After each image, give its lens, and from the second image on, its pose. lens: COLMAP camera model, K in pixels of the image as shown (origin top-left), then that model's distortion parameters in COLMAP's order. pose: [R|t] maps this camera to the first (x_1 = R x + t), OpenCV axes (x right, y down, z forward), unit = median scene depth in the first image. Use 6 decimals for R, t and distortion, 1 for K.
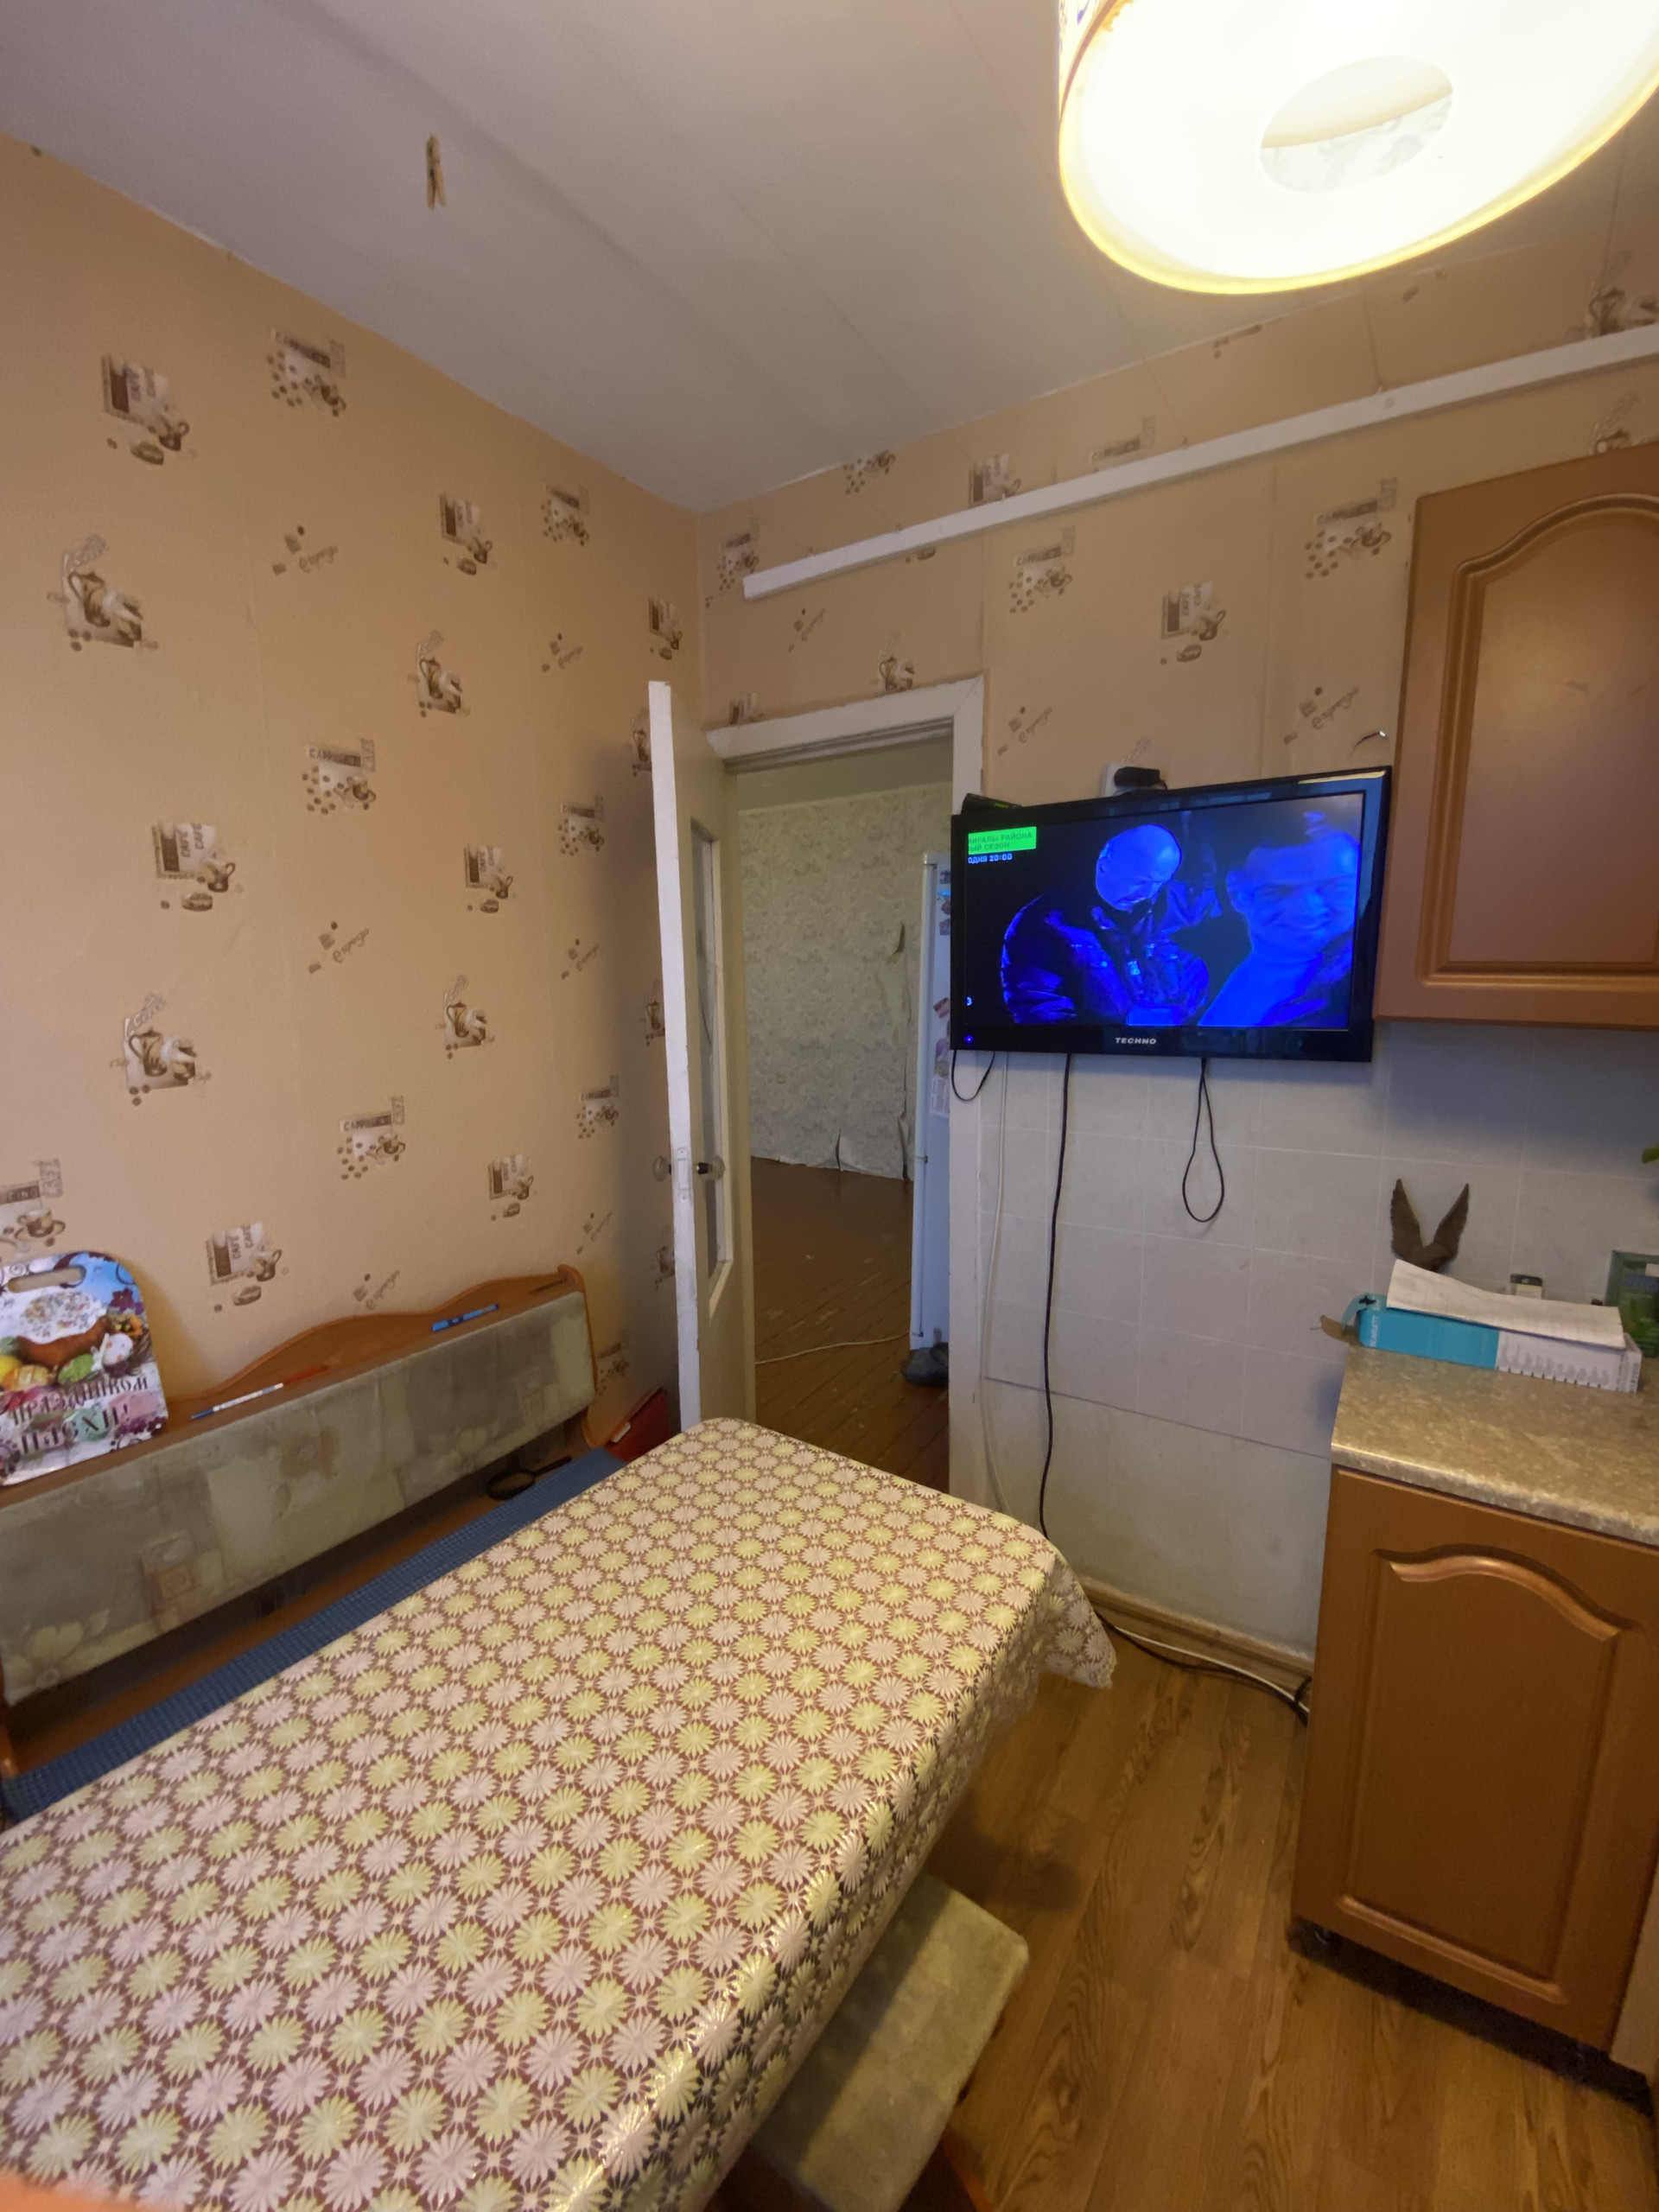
lens RADIAL K [[881.8, 0, 829.7], [0, 881.8, 1116.4], [0, 0, 1]] dist [-0.000100, 0.000000]
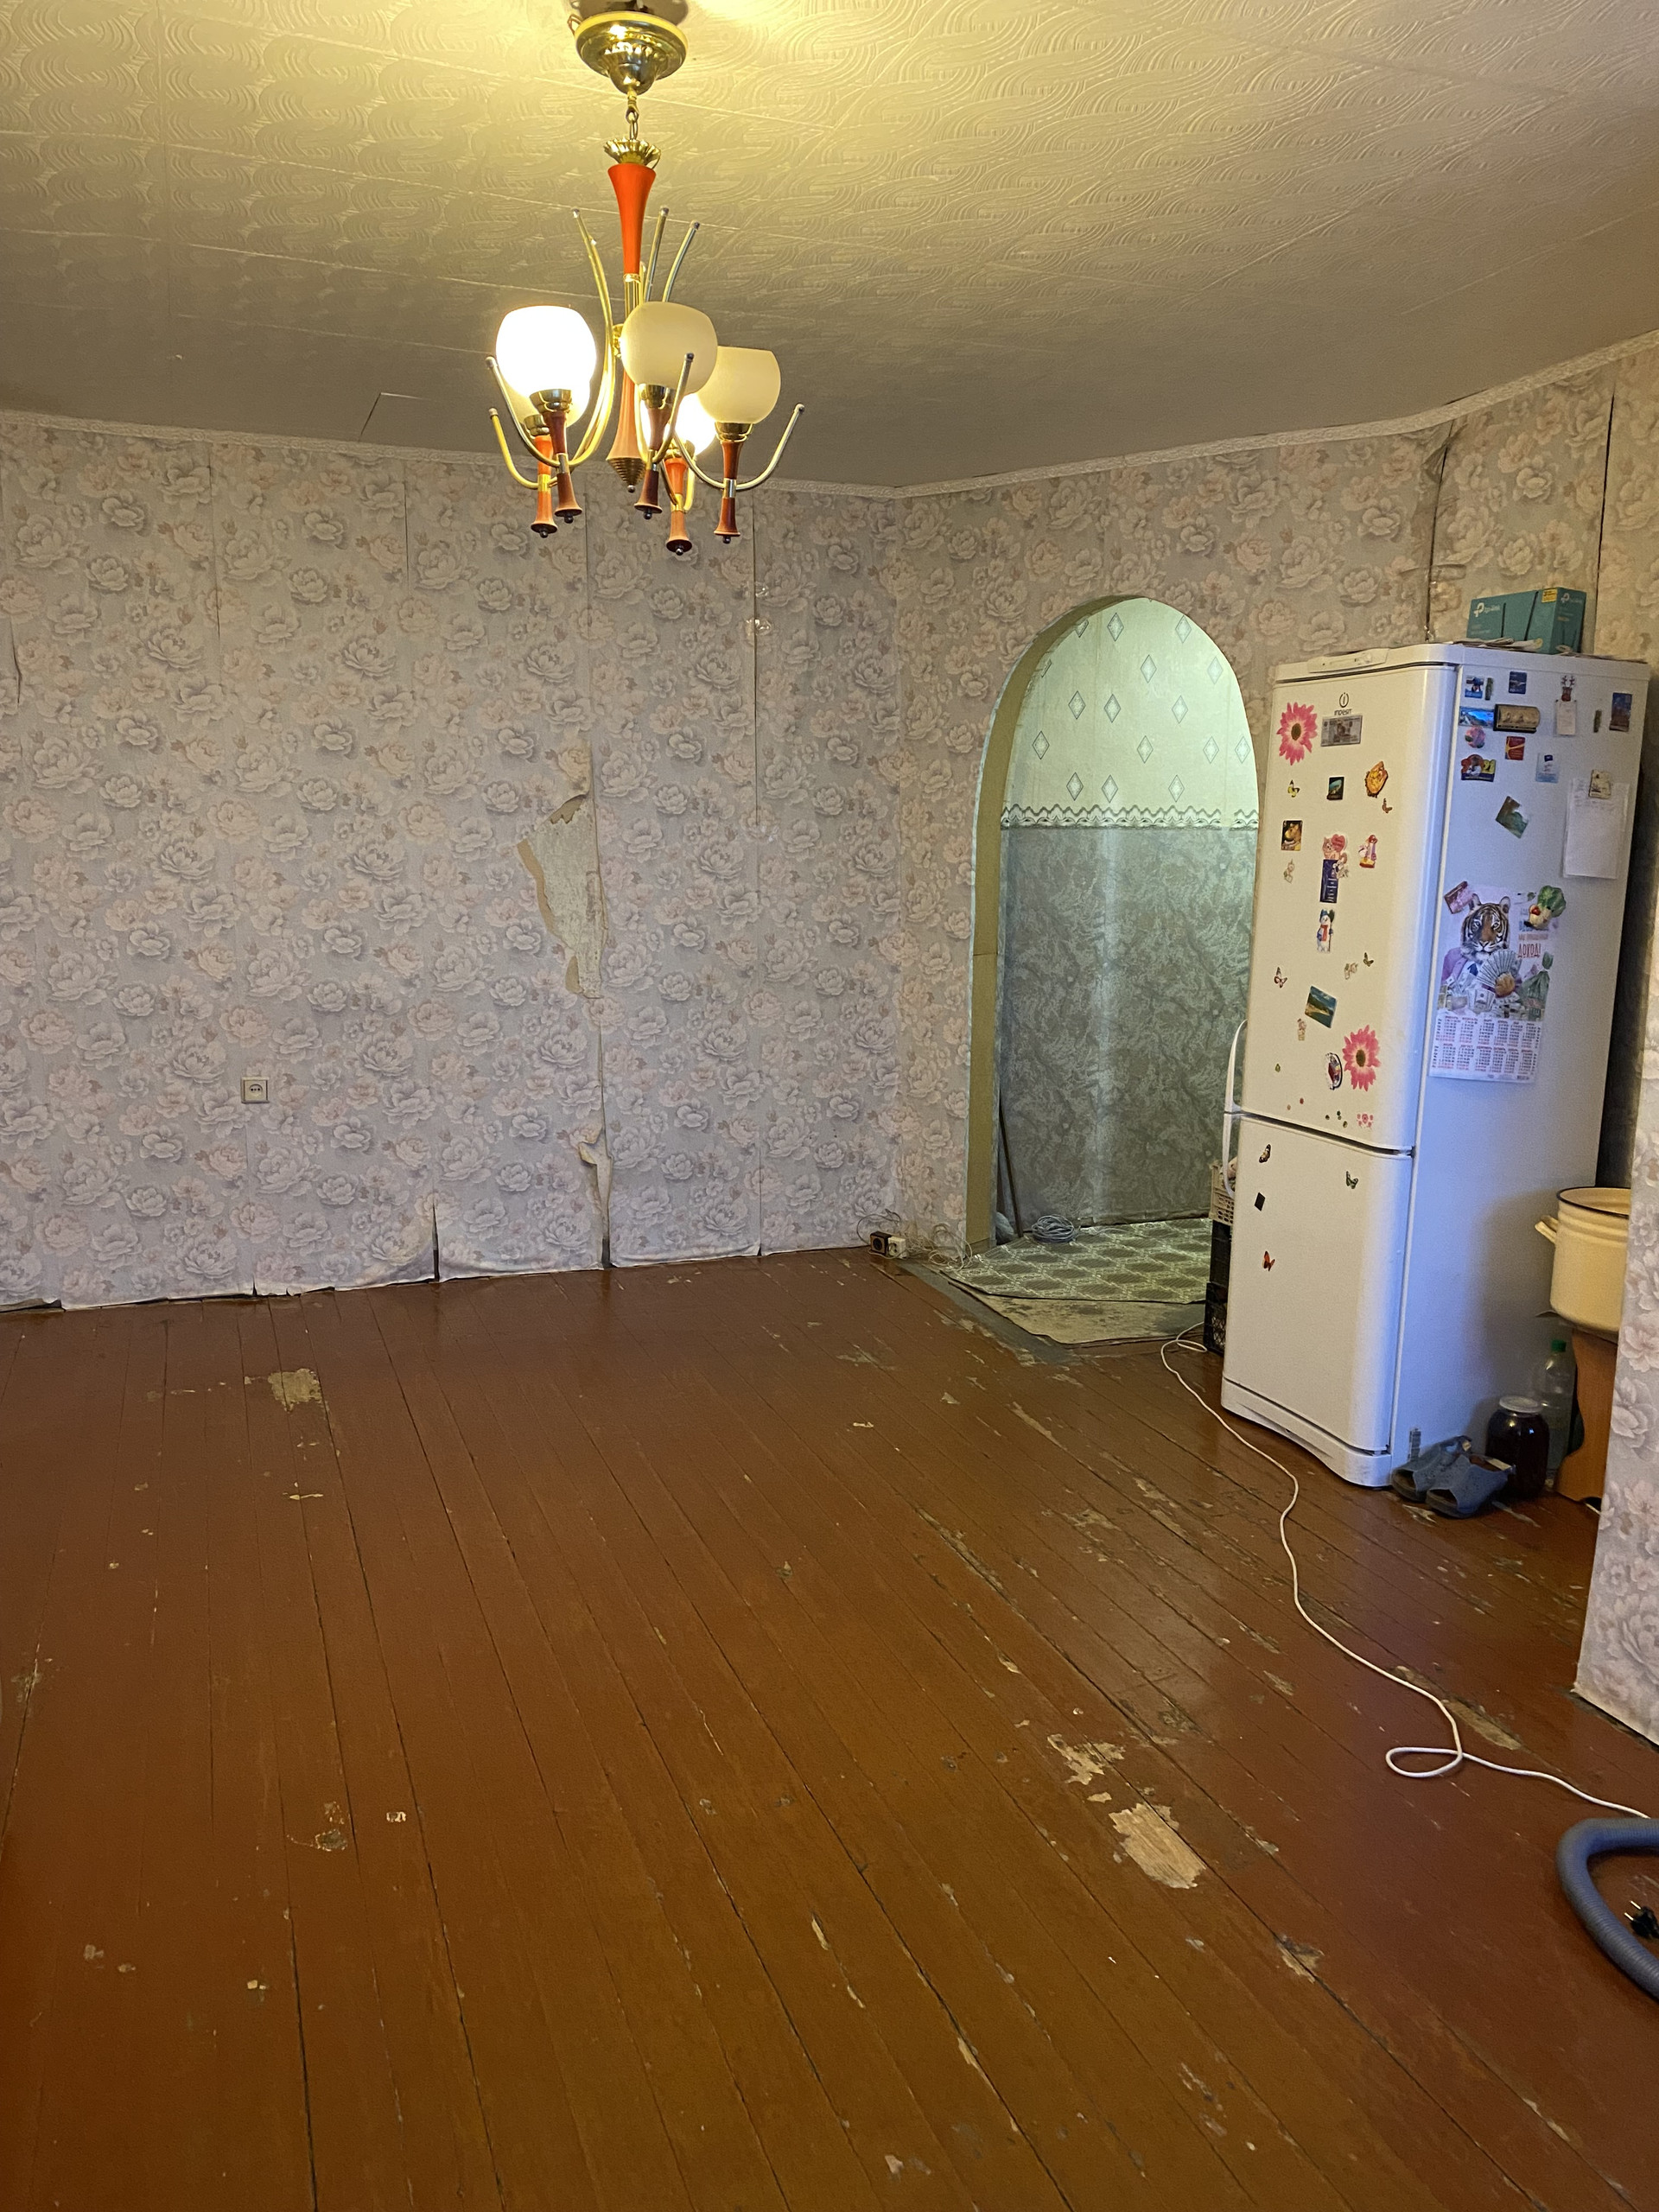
lens RADIAL K [[1660.2, 0, 831.7], [0, 1660.2, 1107.2], [0, 0, 1]] dist [-0.007771, 0.034573]
pose [[0.573482, -0.106092, 0.812319, -0.568878], [0.117701, 0.991962, 0.046460, -0.043982], [-0.810719, 0.068967, 0.581359, 0.357933]]
